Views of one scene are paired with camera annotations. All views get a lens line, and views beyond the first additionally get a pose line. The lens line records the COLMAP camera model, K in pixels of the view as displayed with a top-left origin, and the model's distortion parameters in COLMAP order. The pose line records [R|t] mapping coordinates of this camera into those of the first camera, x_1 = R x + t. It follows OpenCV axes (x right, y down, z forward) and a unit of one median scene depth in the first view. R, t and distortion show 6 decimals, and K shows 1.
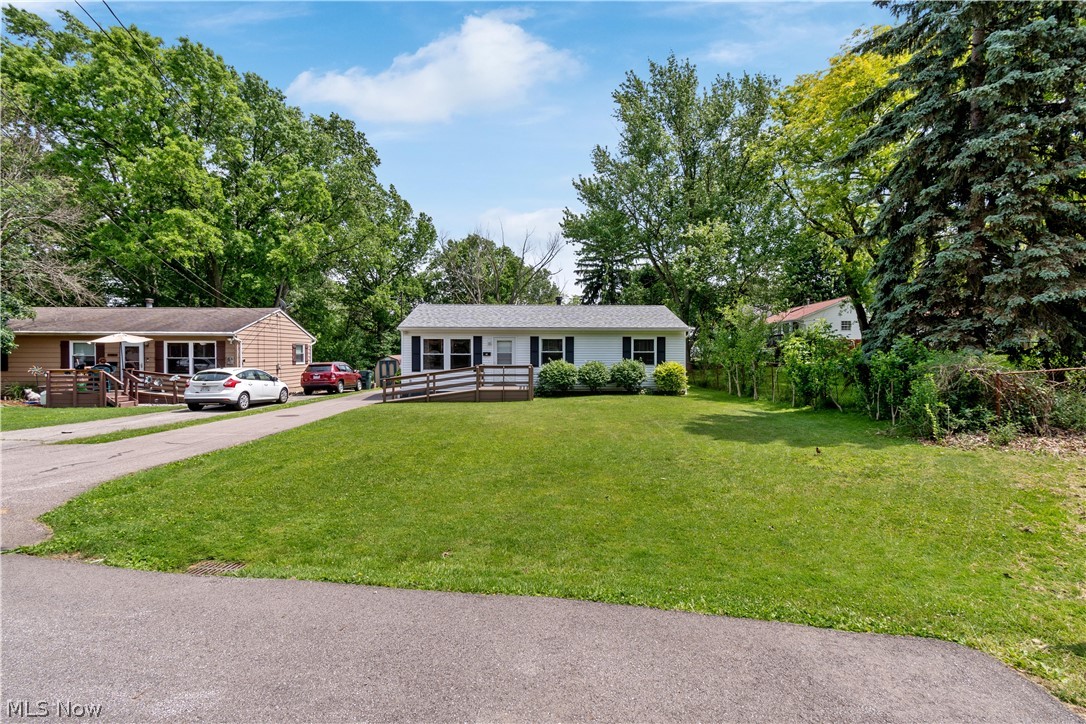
lens RADIAL K [[483.5, 0, 545.3], [0, 483.5, 353.7], [0, 0, 1]] dist [0.001412, -0.001155]
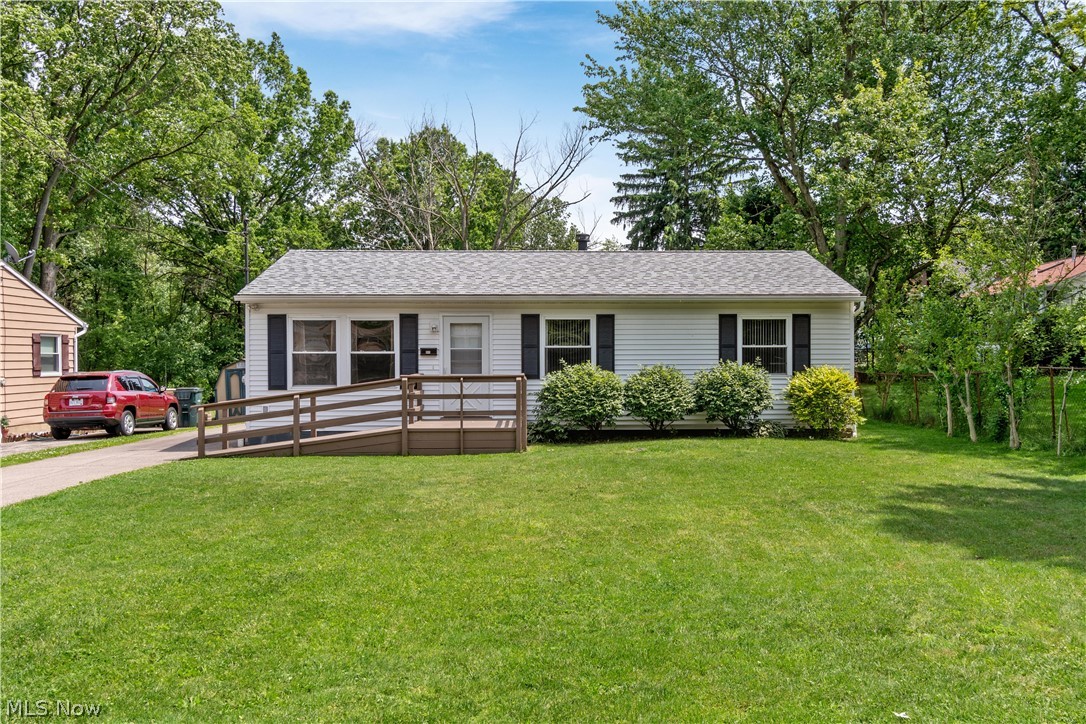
lens RADIAL K [[871.0, 0, 543.0], [0, 871.0, 362.0], [0, 0, 1]] dist [0.002701, 0.001719]
pose [[0.999780, -0.004502, -0.020500, 0.007197], [0.004586, 0.999981, 0.004071, 0.007764], [0.020481, -0.004164, 0.999782, 0.157415]]
